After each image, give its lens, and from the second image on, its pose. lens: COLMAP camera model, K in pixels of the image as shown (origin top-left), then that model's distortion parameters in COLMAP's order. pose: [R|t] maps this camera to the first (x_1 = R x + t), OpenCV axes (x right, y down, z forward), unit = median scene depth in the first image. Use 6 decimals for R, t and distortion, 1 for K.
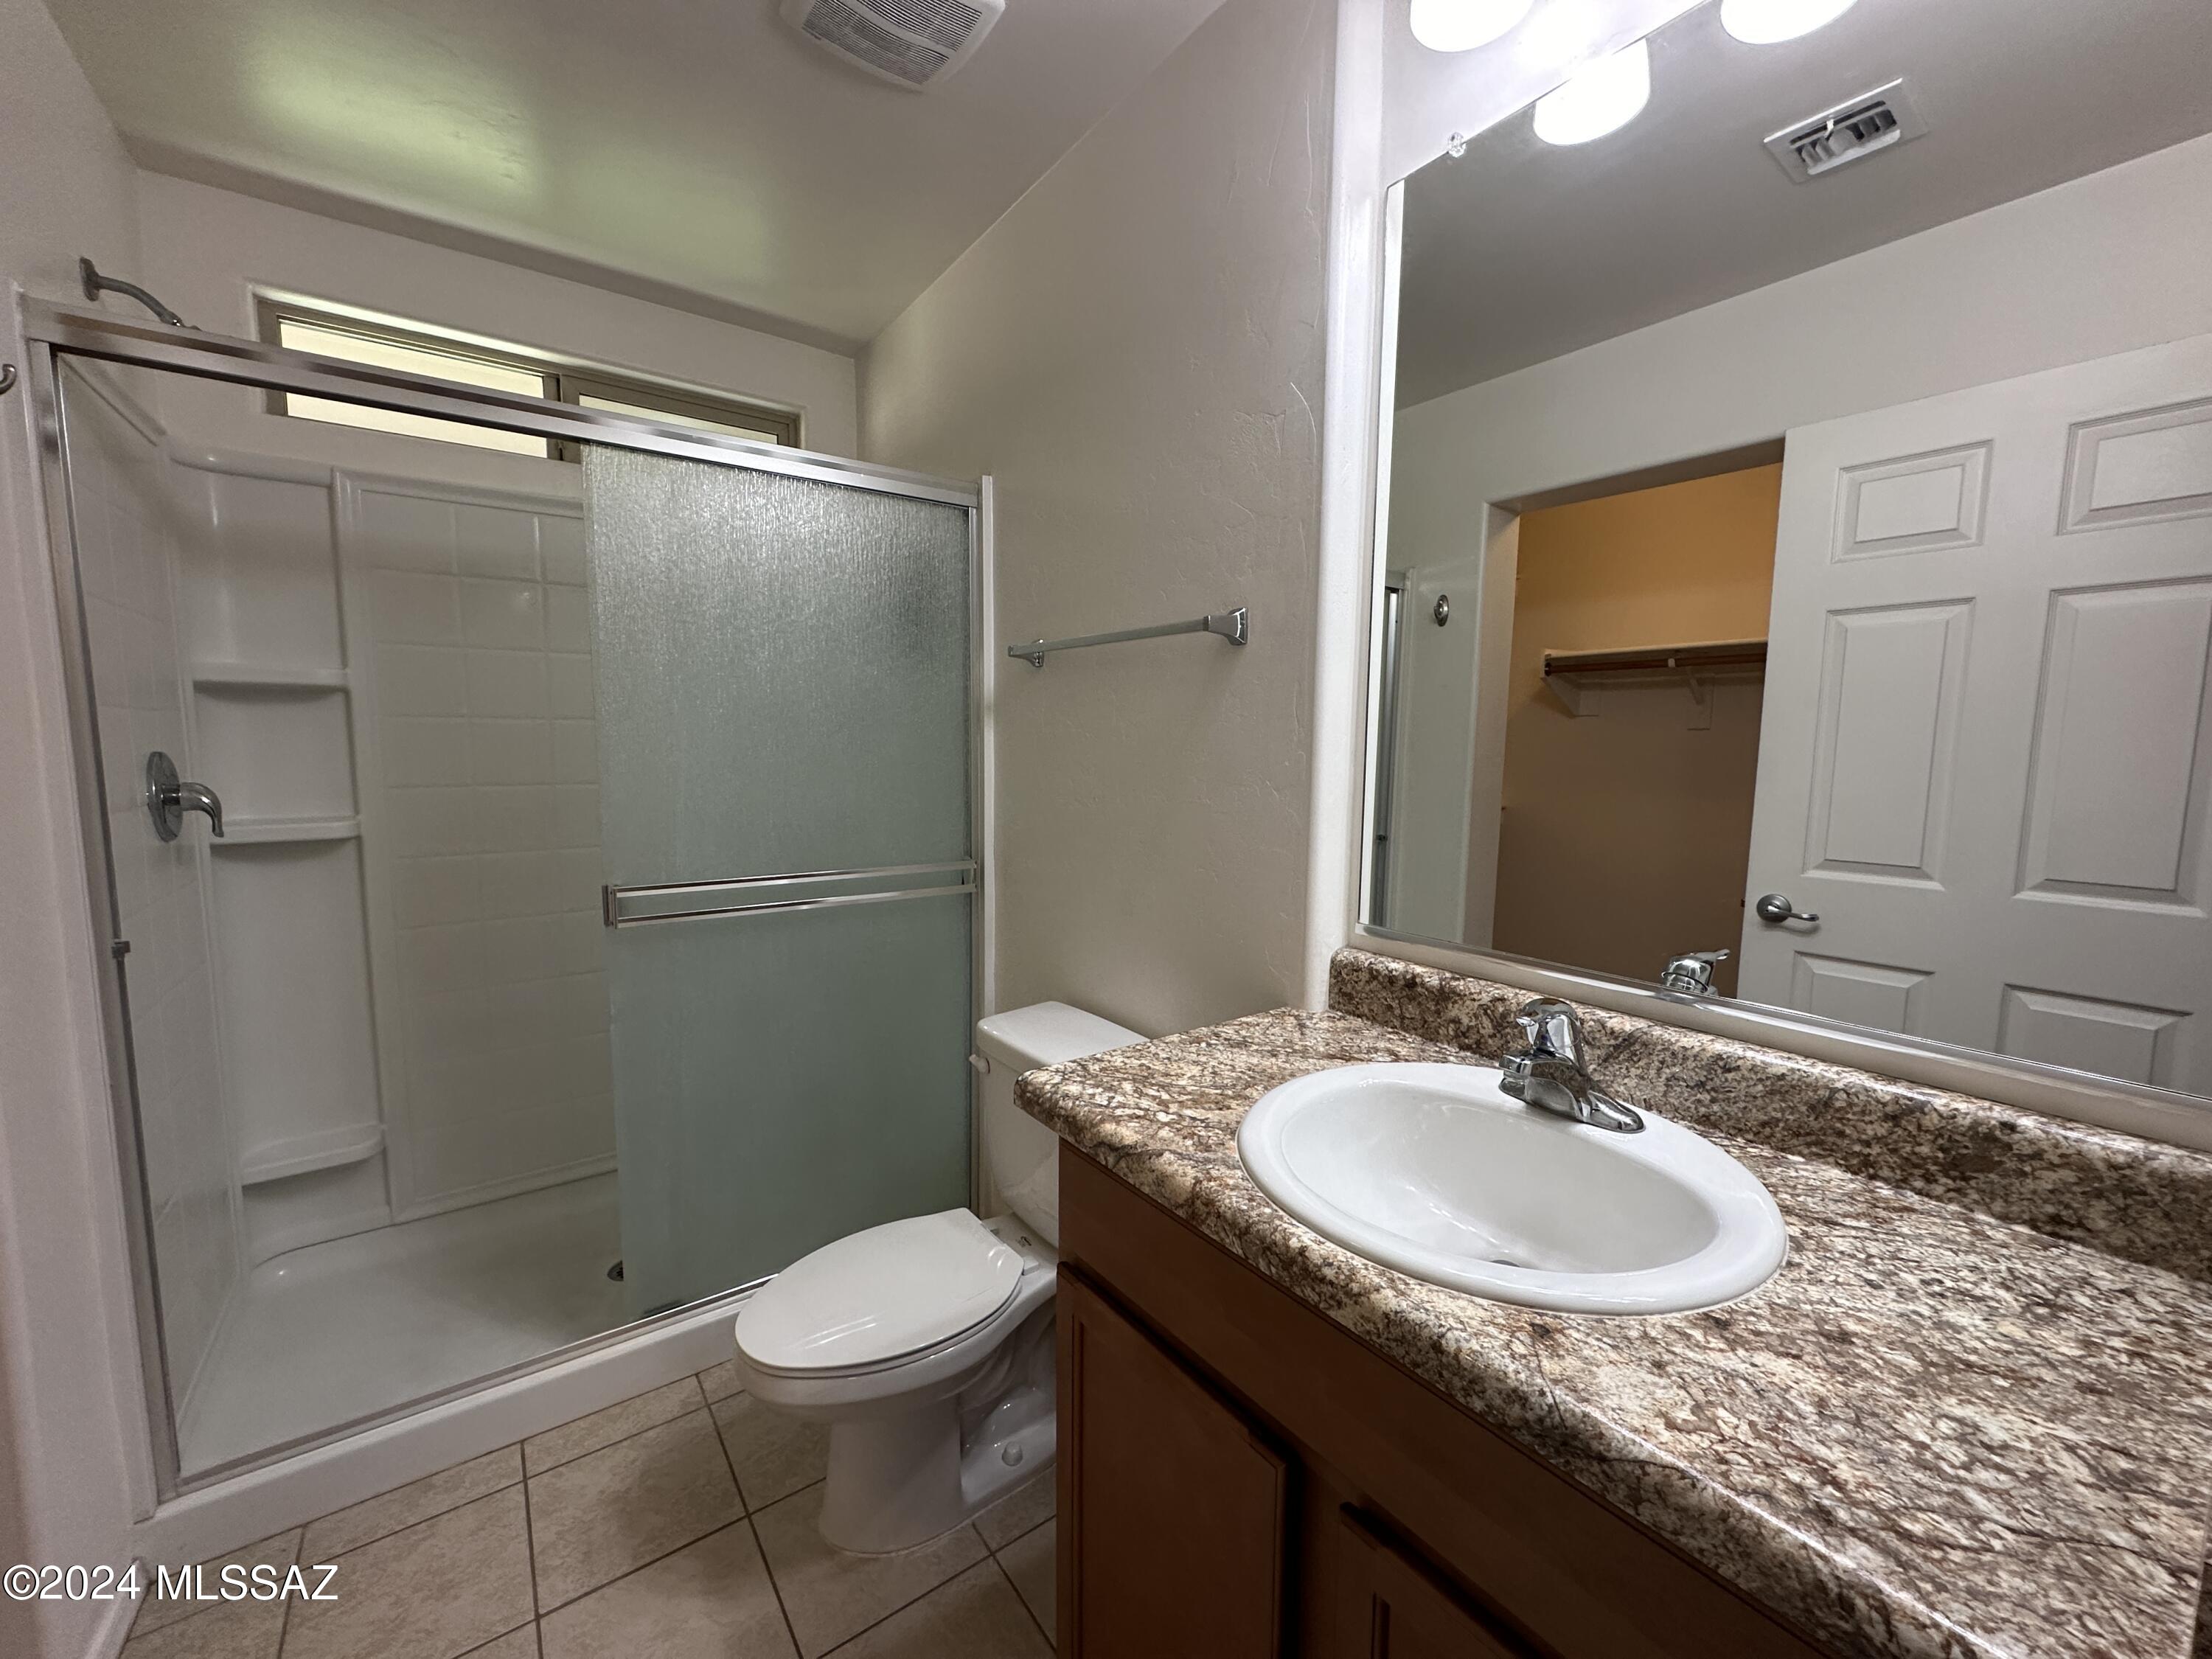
lens RADIAL K [[884.5, 0, 1117.2], [0, 884.5, 835.6], [0, 0, 1]] dist [-0.001007, 0.000866]
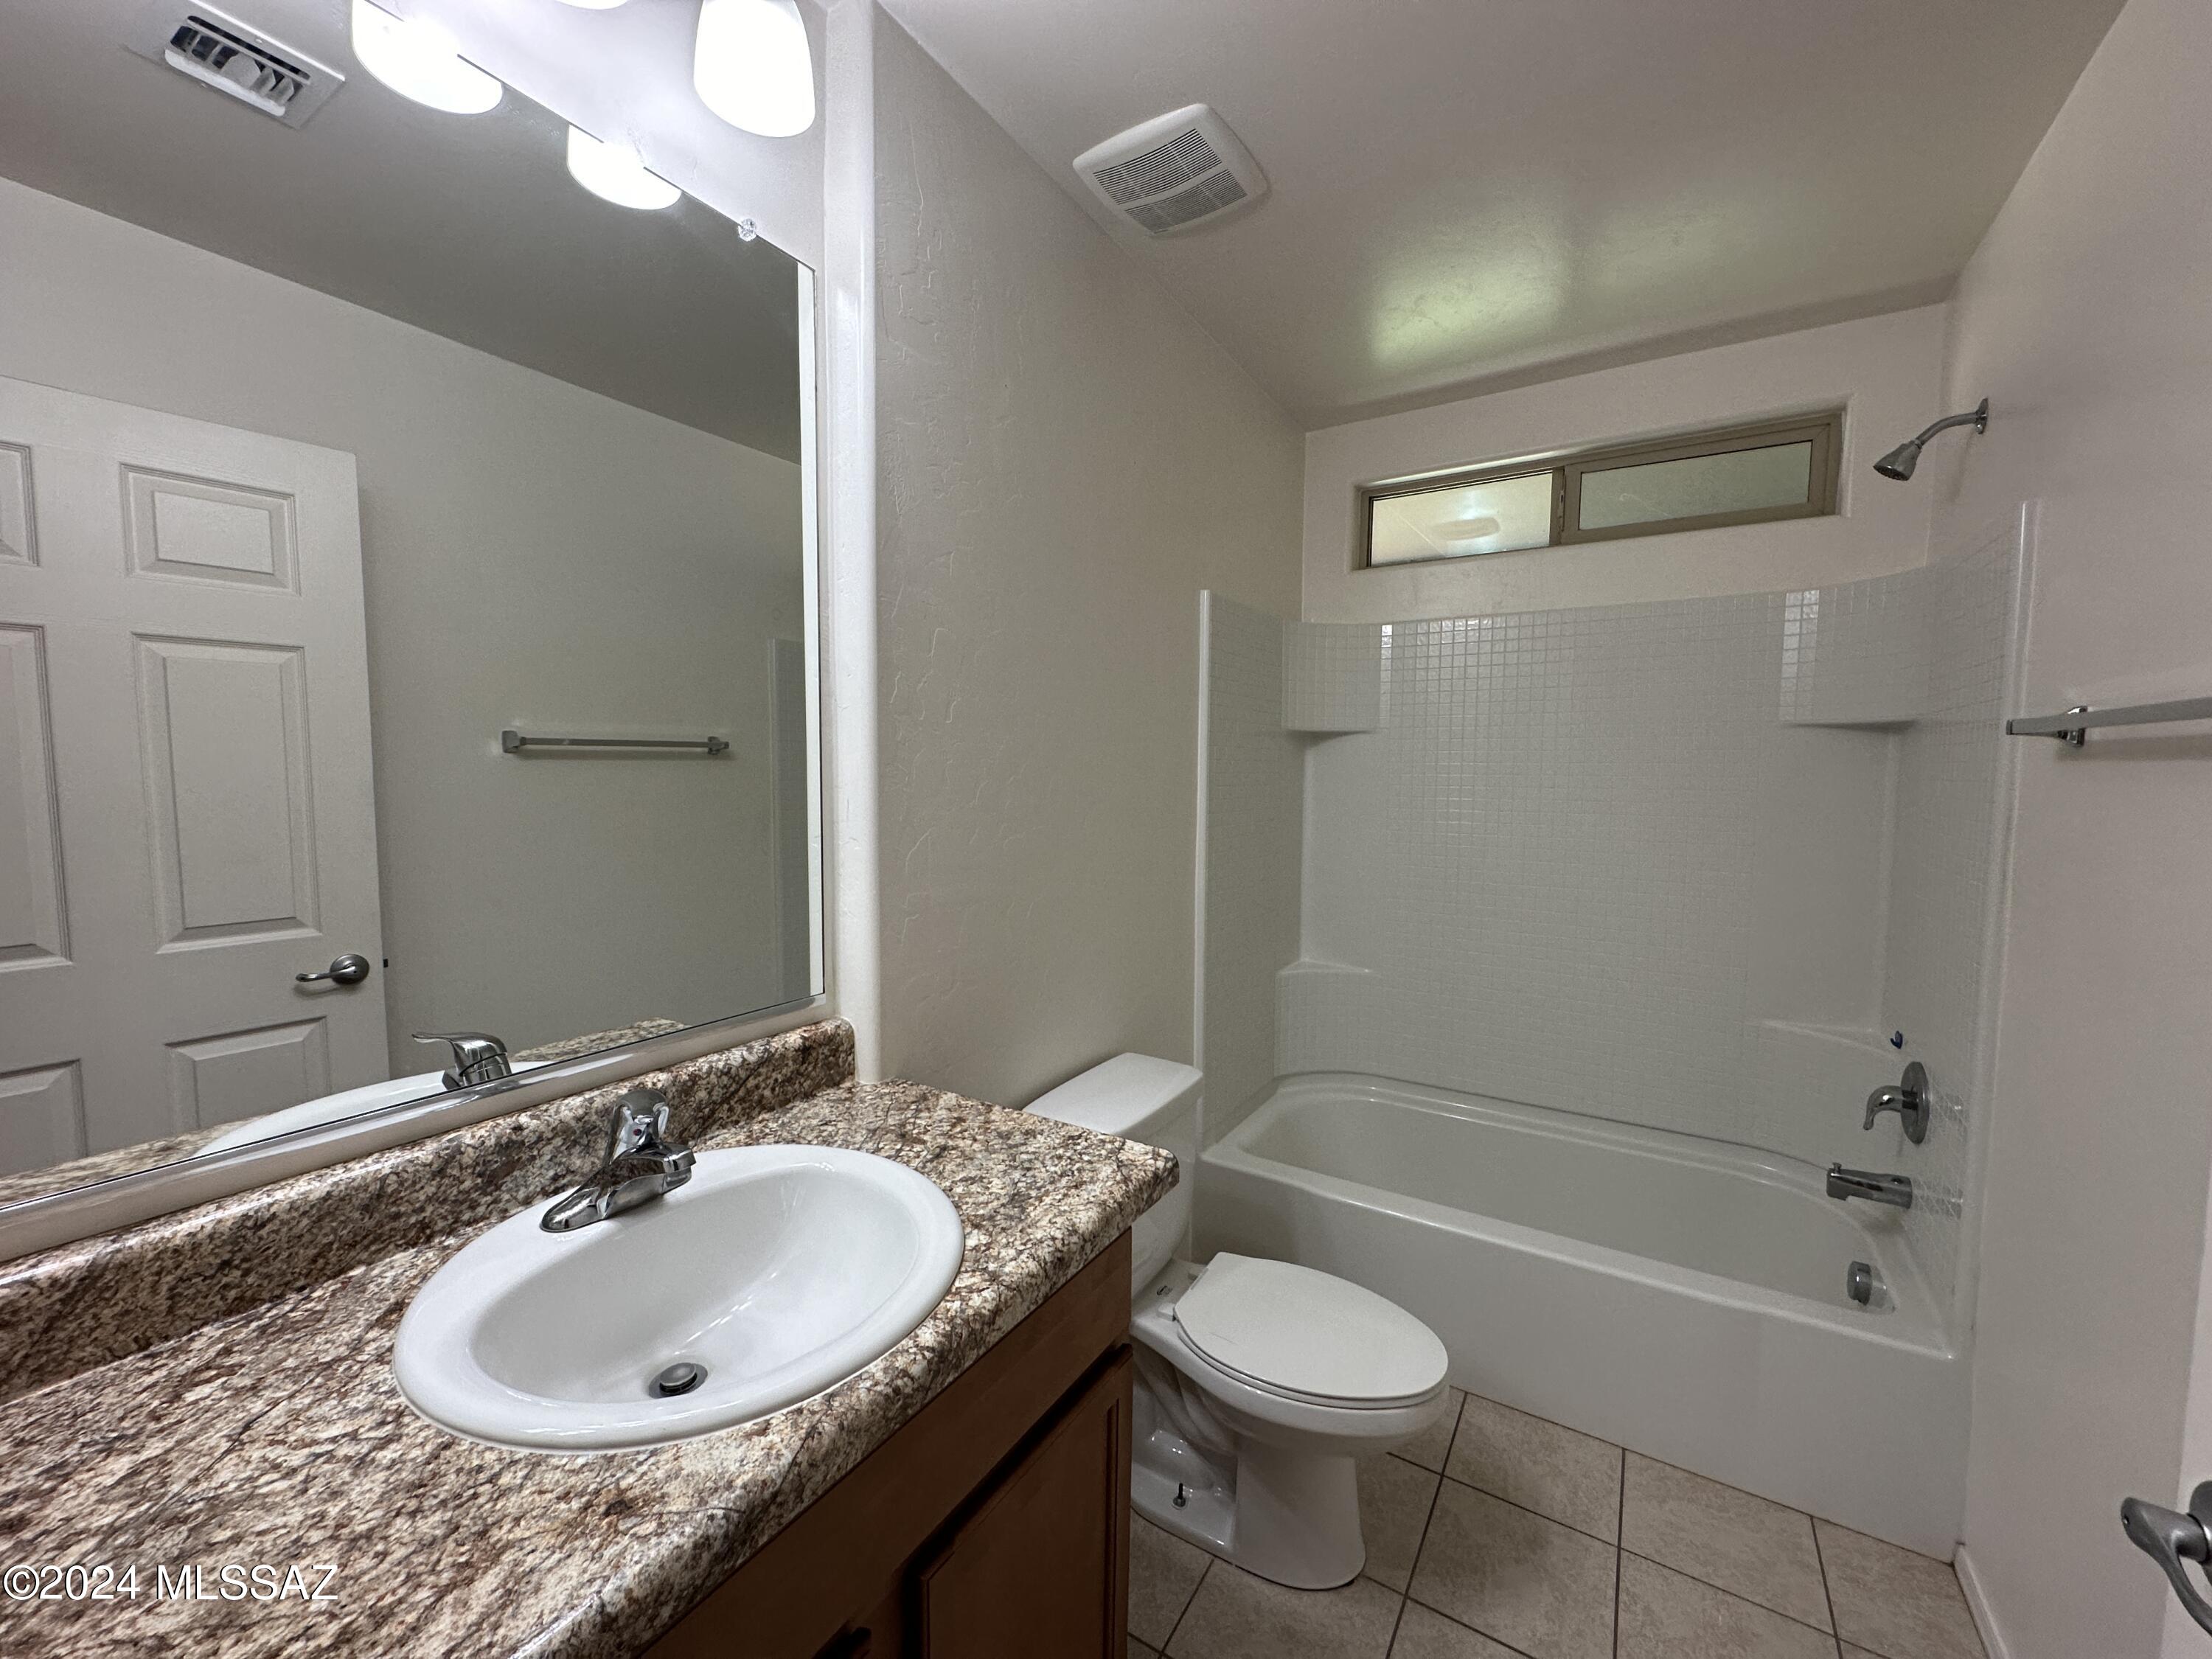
lens RADIAL K [[884.5, 0, 1105.5], [0, 884.5, 822.5], [0, 0, 1]] dist [-0.001007, 0.000866]
pose [[-0.354155, -0.083348, 0.931465, -0.373171], [0.079457, 0.989737, 0.118773, -0.164313], [-0.931805, 0.116075, -0.343898, 0.553076]]
